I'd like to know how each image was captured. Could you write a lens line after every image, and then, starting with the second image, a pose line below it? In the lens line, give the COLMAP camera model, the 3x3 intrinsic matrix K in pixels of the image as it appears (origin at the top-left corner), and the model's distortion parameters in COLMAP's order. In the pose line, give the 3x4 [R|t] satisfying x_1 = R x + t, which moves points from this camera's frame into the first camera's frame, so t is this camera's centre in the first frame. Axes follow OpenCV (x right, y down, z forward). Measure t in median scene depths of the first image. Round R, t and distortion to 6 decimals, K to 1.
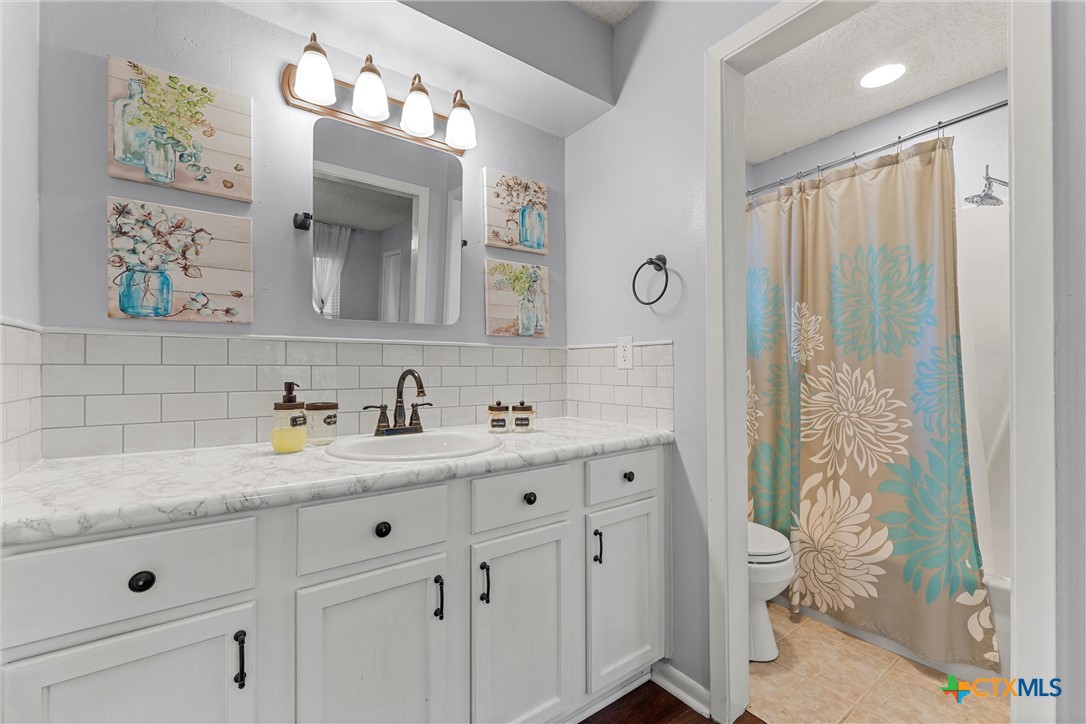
lens RADIAL K [[518.2, 0, 543.0], [0, 518.2, 362.0], [0, 0, 1]] dist [0.069091, -0.000215]
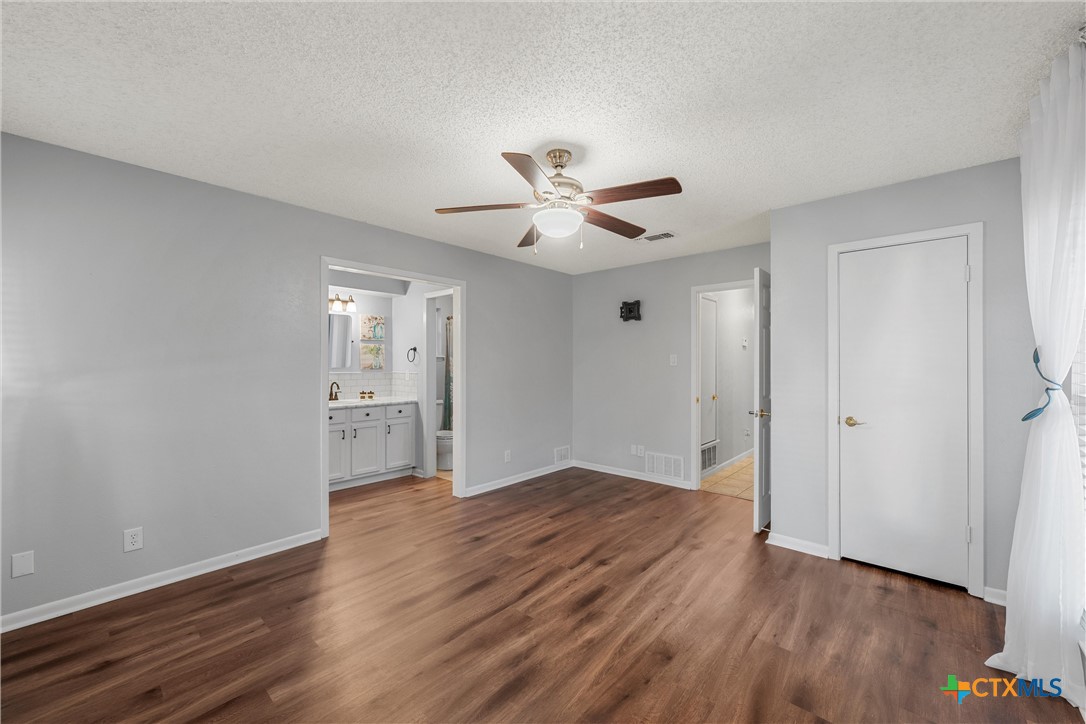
lens RADIAL K [[518.2, 0, 543.0], [0, 518.2, 362.0], [0, 0, 1]] dist [0.069091, -0.000215]
pose [[0.987142, 0.004579, 0.159780, 0.505328], [-0.006056, 0.999943, 0.008755, -0.142397], [-0.159731, -0.009610, 0.987114, -2.427459]]
